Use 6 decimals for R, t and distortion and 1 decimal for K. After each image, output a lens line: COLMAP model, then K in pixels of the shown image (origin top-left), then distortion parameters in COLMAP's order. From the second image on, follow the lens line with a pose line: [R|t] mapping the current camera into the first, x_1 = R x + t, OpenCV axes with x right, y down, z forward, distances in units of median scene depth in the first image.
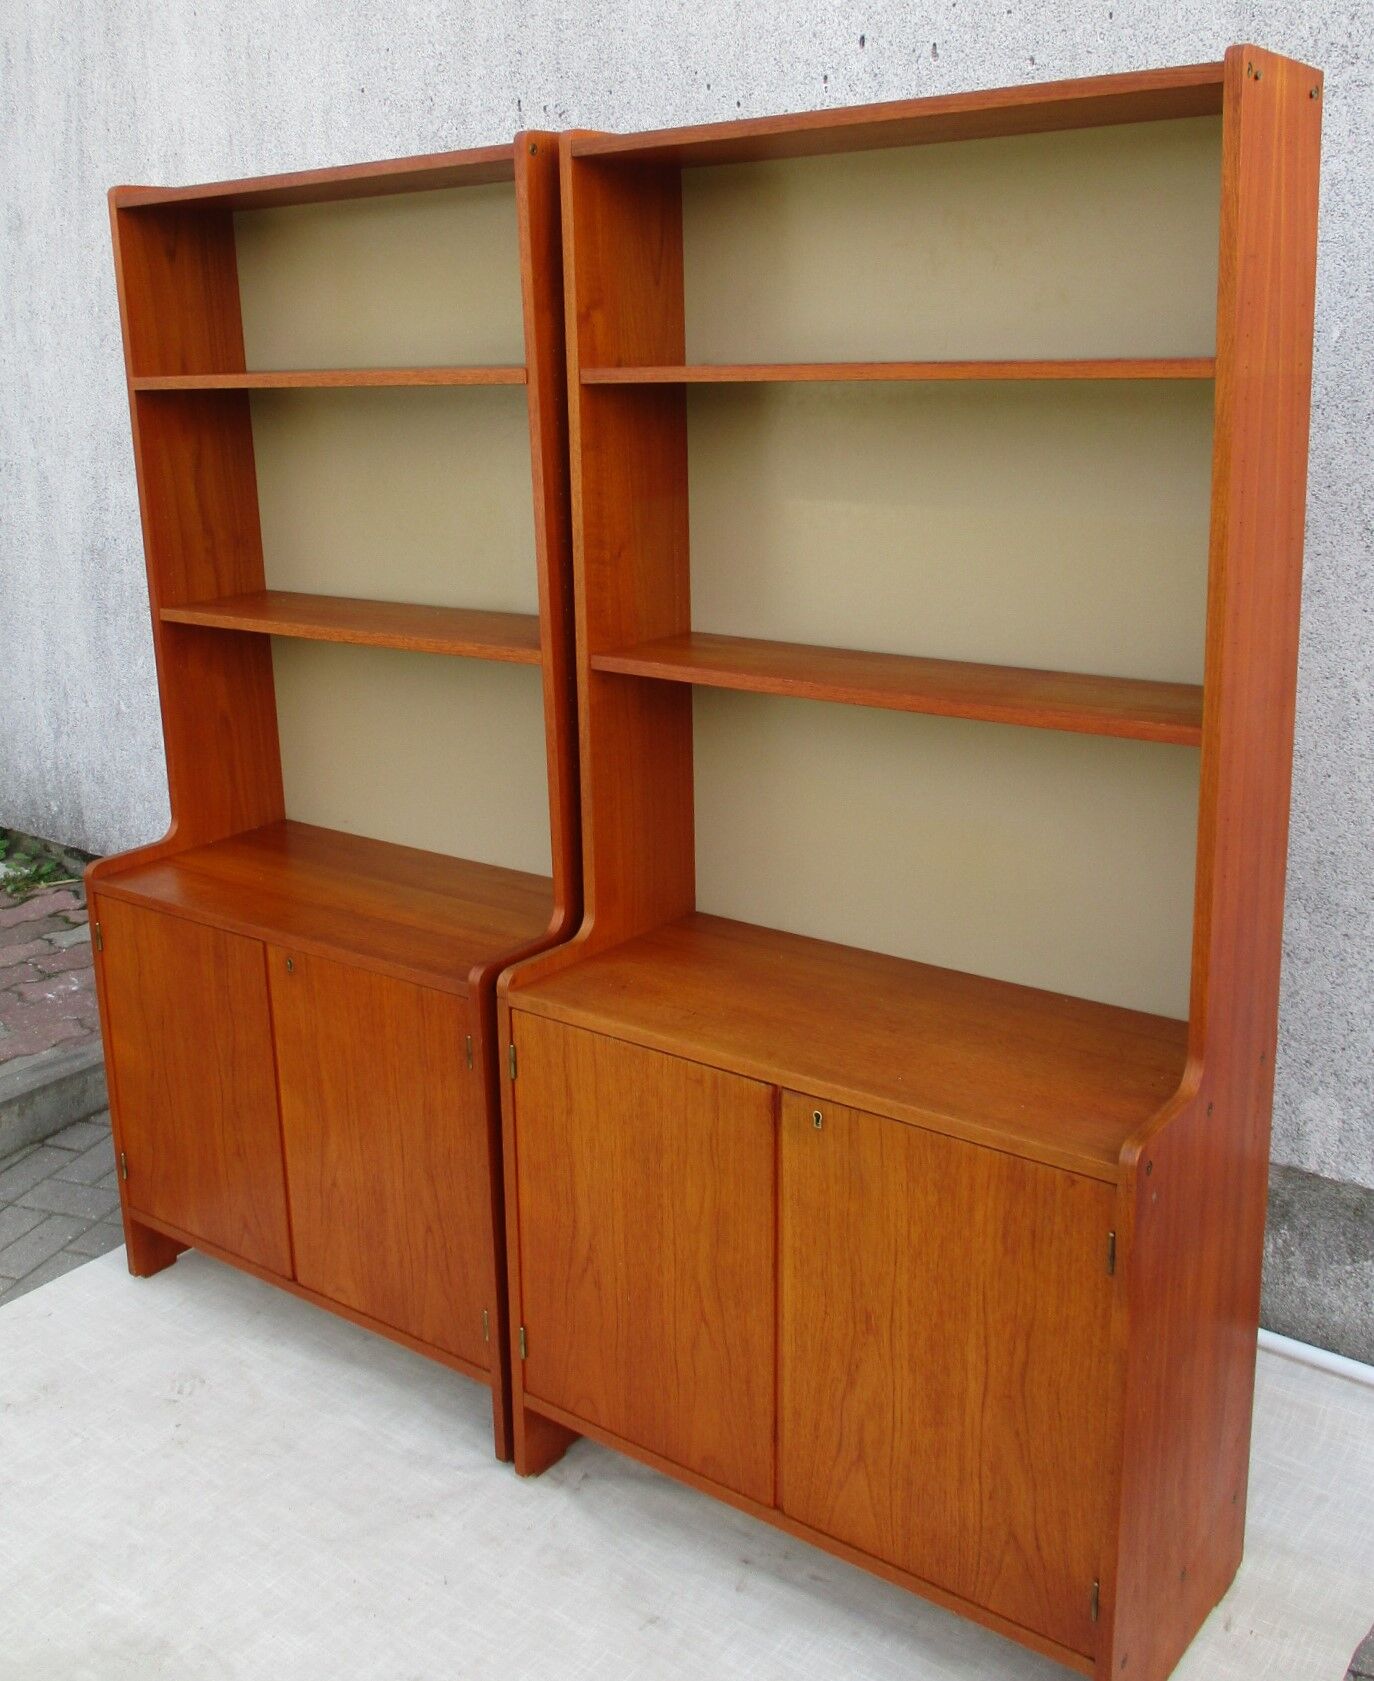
lens RADIAL K [[1734.2, 0, 751.3], [0, 1734.2, 746.1], [0, 0, 1]] dist [-0.040674, 0.000000]
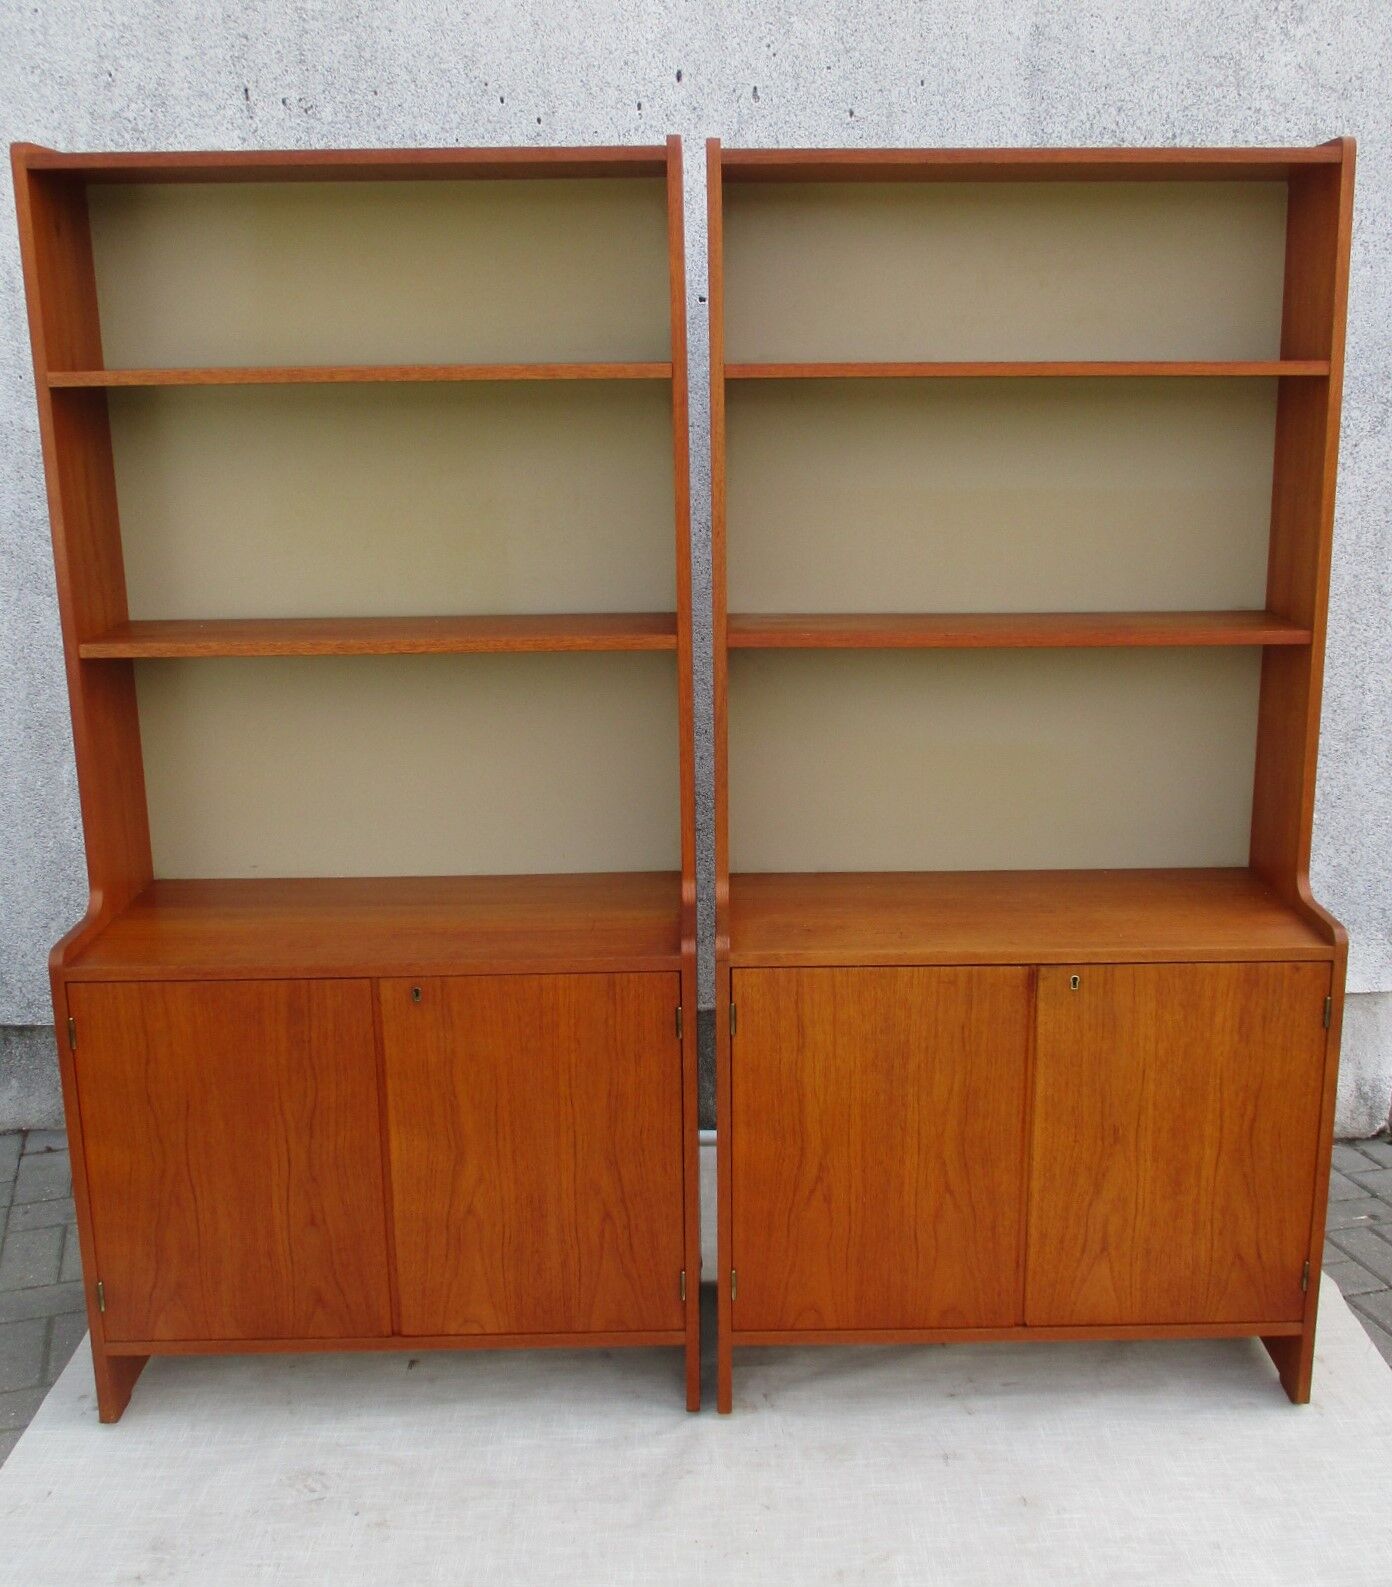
lens RADIAL K [[1667.9, 0, 773.8], [0, 1667.9, 825.2], [0, 0, 1]] dist [-0.047756, 0.000000]
pose [[0.779534, -0.146474, 0.608993, -0.726848], [0.130628, 0.988912, 0.070642, -0.004323], [-0.612588, 0.024484, 0.790023, 0.173569]]
